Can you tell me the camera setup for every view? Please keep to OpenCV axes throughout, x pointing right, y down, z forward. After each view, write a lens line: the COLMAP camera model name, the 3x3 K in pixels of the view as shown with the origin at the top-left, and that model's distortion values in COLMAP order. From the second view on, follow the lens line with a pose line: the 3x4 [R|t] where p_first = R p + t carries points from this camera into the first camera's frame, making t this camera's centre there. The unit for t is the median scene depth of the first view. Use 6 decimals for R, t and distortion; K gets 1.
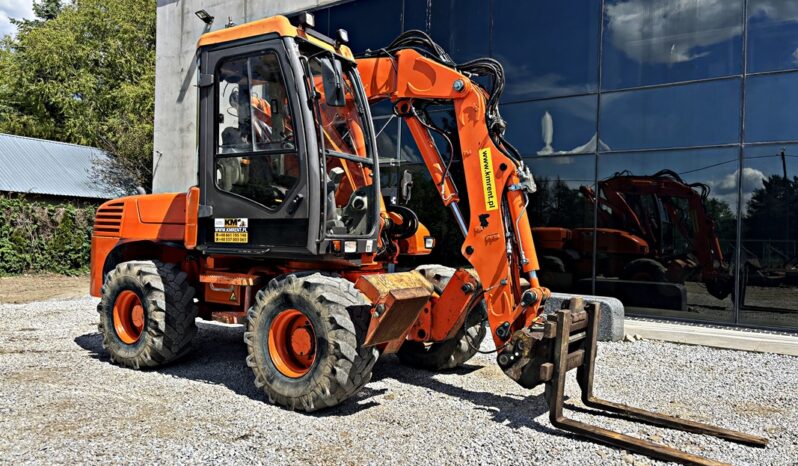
lens RADIAL K [[607.9, 0, 399.2], [0, 607.9, 237.0], [0, 0, 1]] dist [0.014012, -0.002857]
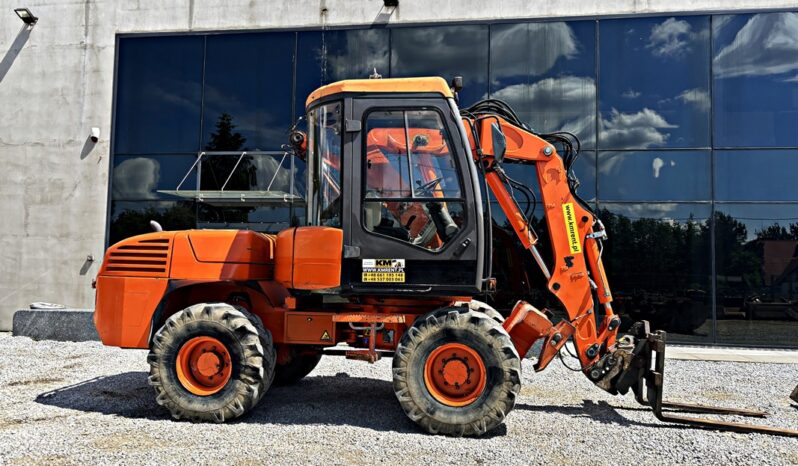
lens RADIAL K [[614.6, 0, 399.0], [0, 614.6, 233.0], [0, 0, 1]] dist [0.038795, -0.069995]
pose [[0.892065, 0.022839, 0.451330, -0.730040], [0.005019, 0.998160, -0.060430, -0.011621], [-0.451880, 0.056173, 0.890308, 0.045695]]
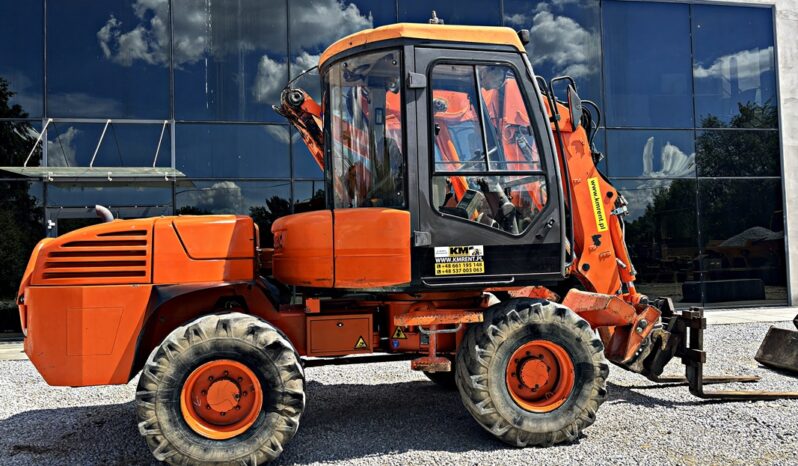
lens RADIAL K [[607.7, 0, 399.0], [0, 607.7, 233.0], [0, 0, 1]] dist [0.013870, -0.001555]
pose [[0.700612, -0.020026, 0.713261, -0.946702], [0.047293, 0.998711, -0.018414, -0.037435], [-0.711974, 0.046633, 0.700656, 0.459523]]
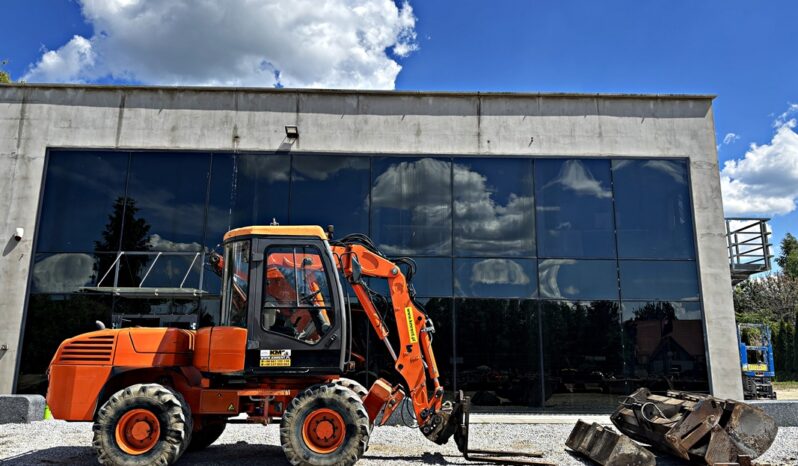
lens RADIAL K [[609.2, 0, 404.4], [0, 609.2, 224.2], [0, 0, 1]] dist [0.013891, 0.003598]
pose [[0.805244, 0.108037, 0.583019, -0.937232], [0.015514, 0.979085, -0.202858, -0.023929], [-0.592741, 0.172395, 0.786726, -0.436372]]
